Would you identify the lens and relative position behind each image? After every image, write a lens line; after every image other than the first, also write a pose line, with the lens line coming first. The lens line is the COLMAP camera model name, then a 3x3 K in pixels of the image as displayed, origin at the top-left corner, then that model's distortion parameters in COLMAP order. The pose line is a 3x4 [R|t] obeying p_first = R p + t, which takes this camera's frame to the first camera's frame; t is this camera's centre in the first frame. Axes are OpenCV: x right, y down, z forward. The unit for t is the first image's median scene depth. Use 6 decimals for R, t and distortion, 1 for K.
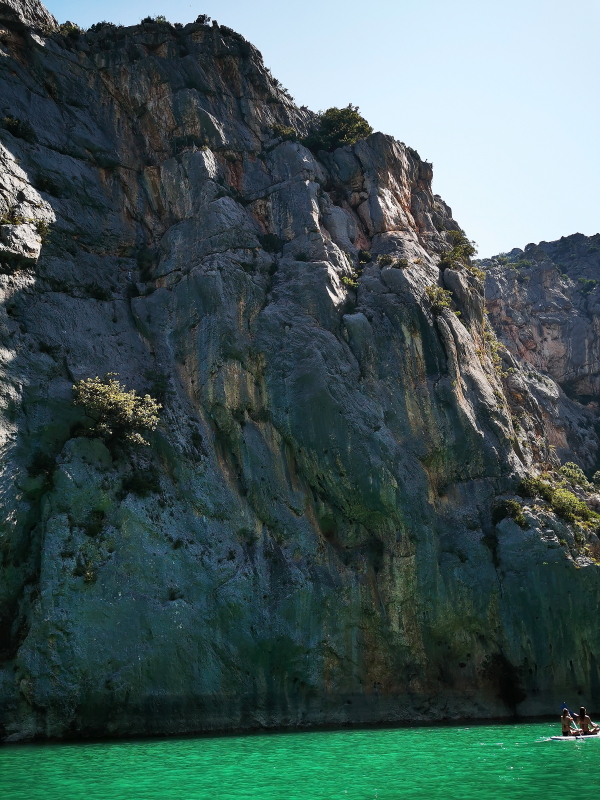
lens RADIAL K [[615.6, 0, 300.0], [0, 615.6, 400.0], [0, 0, 1]] dist [0.079519, -0.115992]
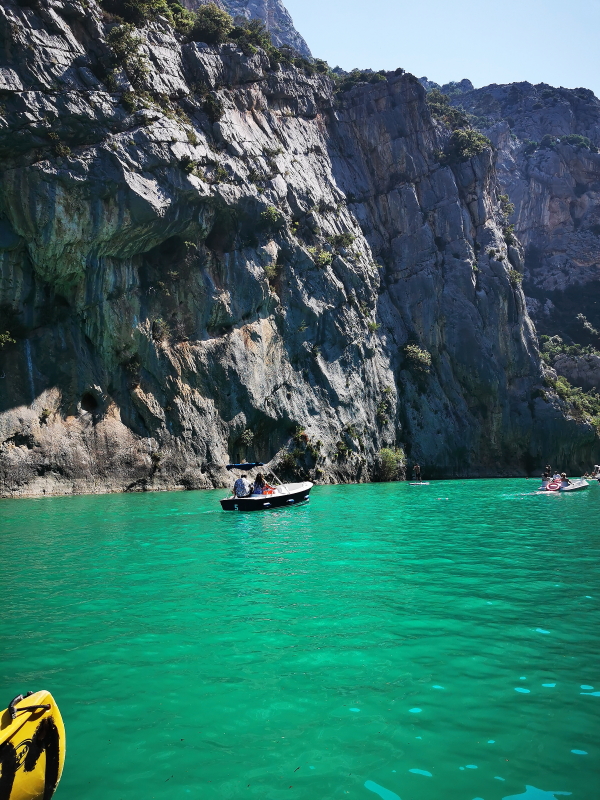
lens RADIAL K [[627.9, 0, 300.0], [0, 627.9, 400.0], [0, 0, 1]] dist [0.070597, -0.092397]
pose [[0.980963, 0.032802, 0.191402, -0.761133], [-0.093620, 0.943410, 0.318139, -0.357548], [-0.170135, -0.330002, 0.928522, -0.785610]]
